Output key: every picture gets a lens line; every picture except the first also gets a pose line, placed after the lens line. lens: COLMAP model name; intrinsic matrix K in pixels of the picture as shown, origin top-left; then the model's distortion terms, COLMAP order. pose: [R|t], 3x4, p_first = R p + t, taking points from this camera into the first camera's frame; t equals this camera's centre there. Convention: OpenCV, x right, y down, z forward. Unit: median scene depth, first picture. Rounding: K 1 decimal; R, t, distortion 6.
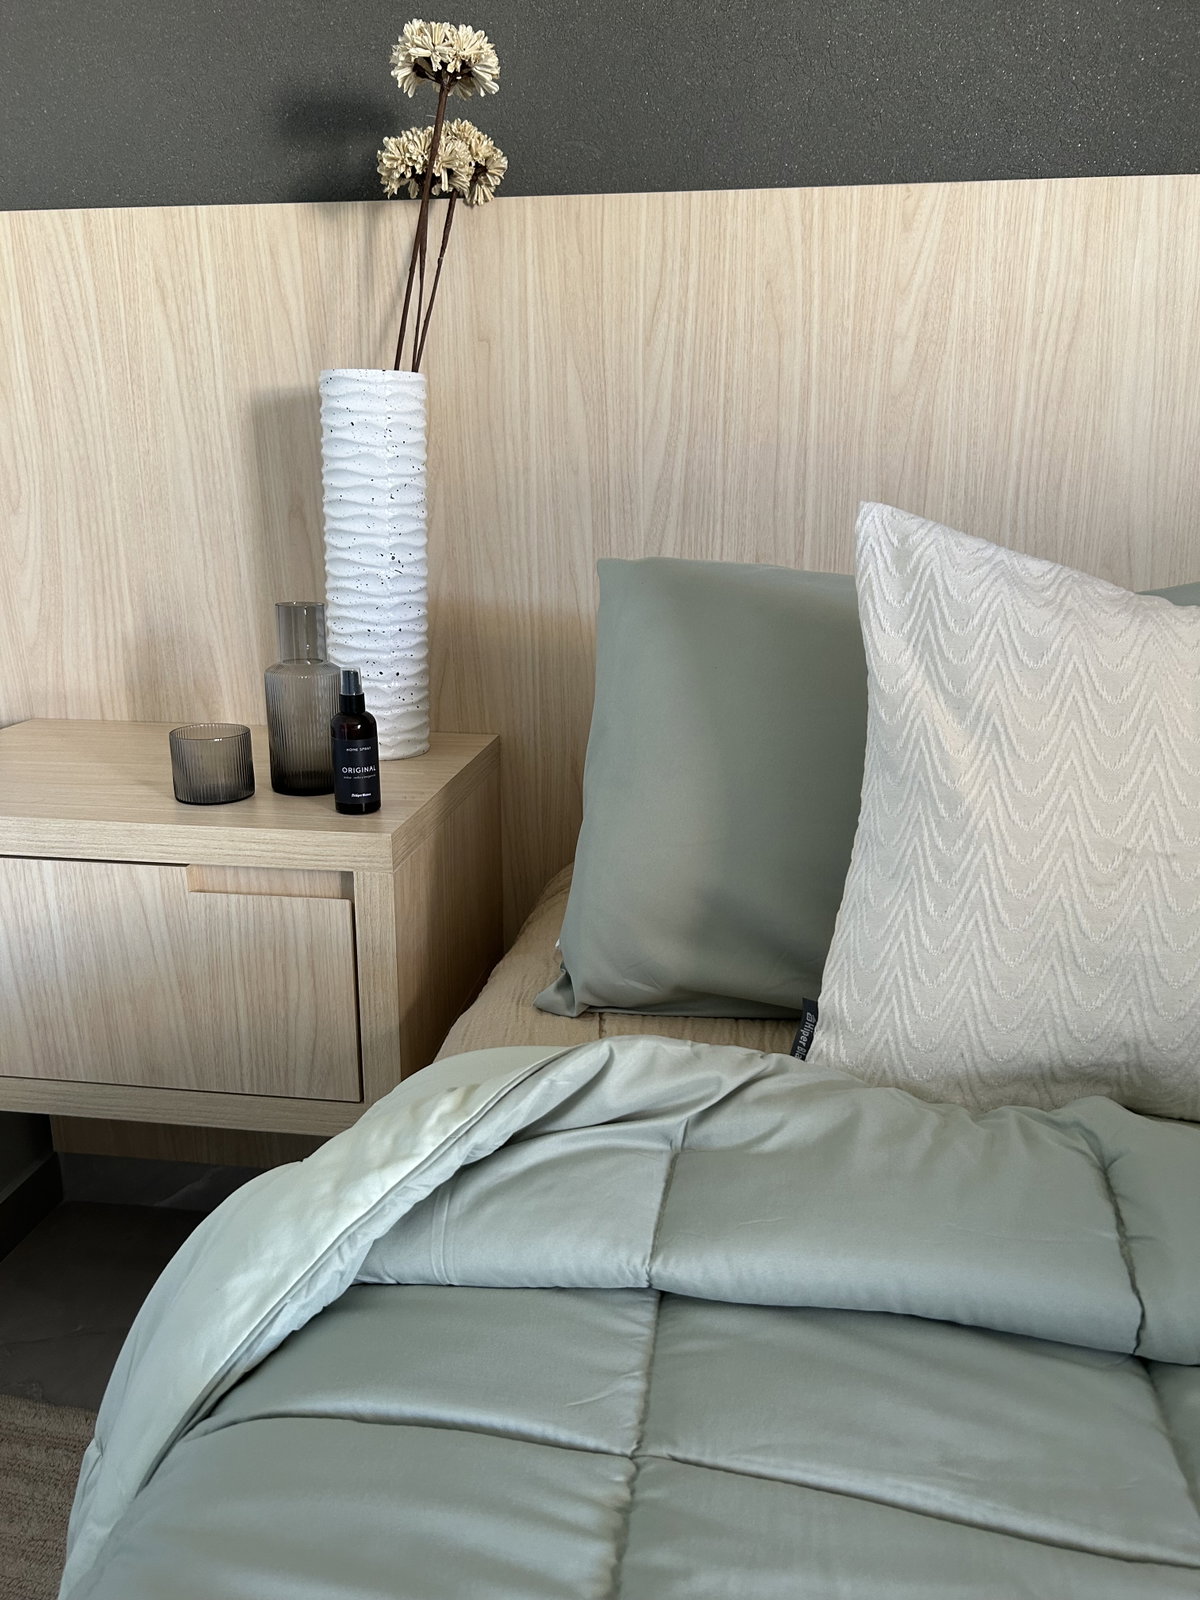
lens RADIAL K [[1213.4, 0, 598.9], [0, 1213.4, 819.1], [0, 0, 1]] dist [0.025497, -0.026570]
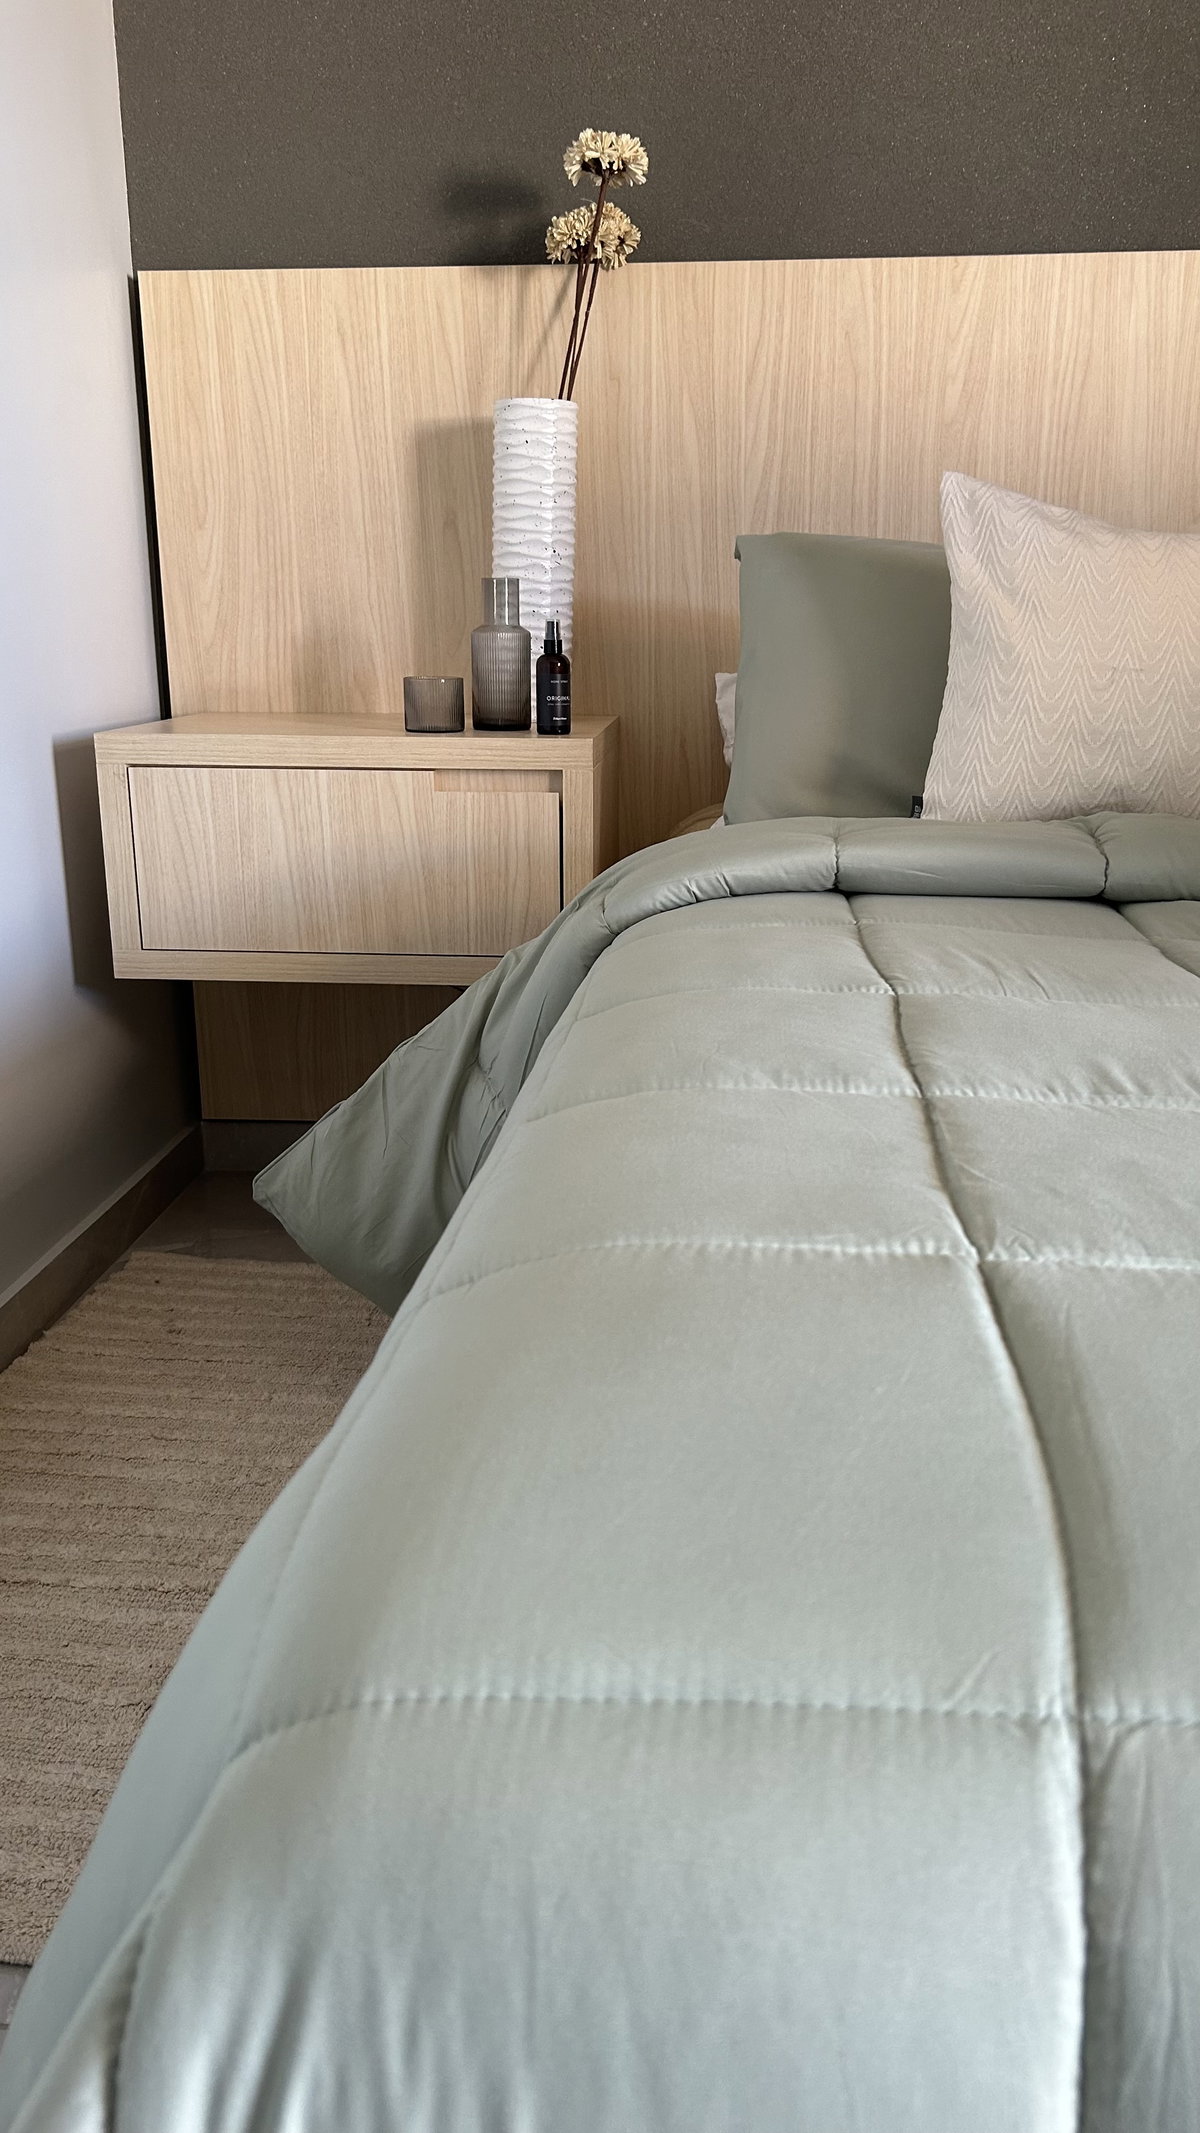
lens RADIAL K [[1614.0, 0, 607.3], [0, 1614.0, 1062.0], [0, 0, 1]] dist [0.032677, -0.037939]
pose [[0.997977, -0.019792, 0.060410, -0.224644], [0.020008, 0.999795, -0.002964, 0.312816], [-0.060339, 0.004167, 0.998169, -0.655213]]
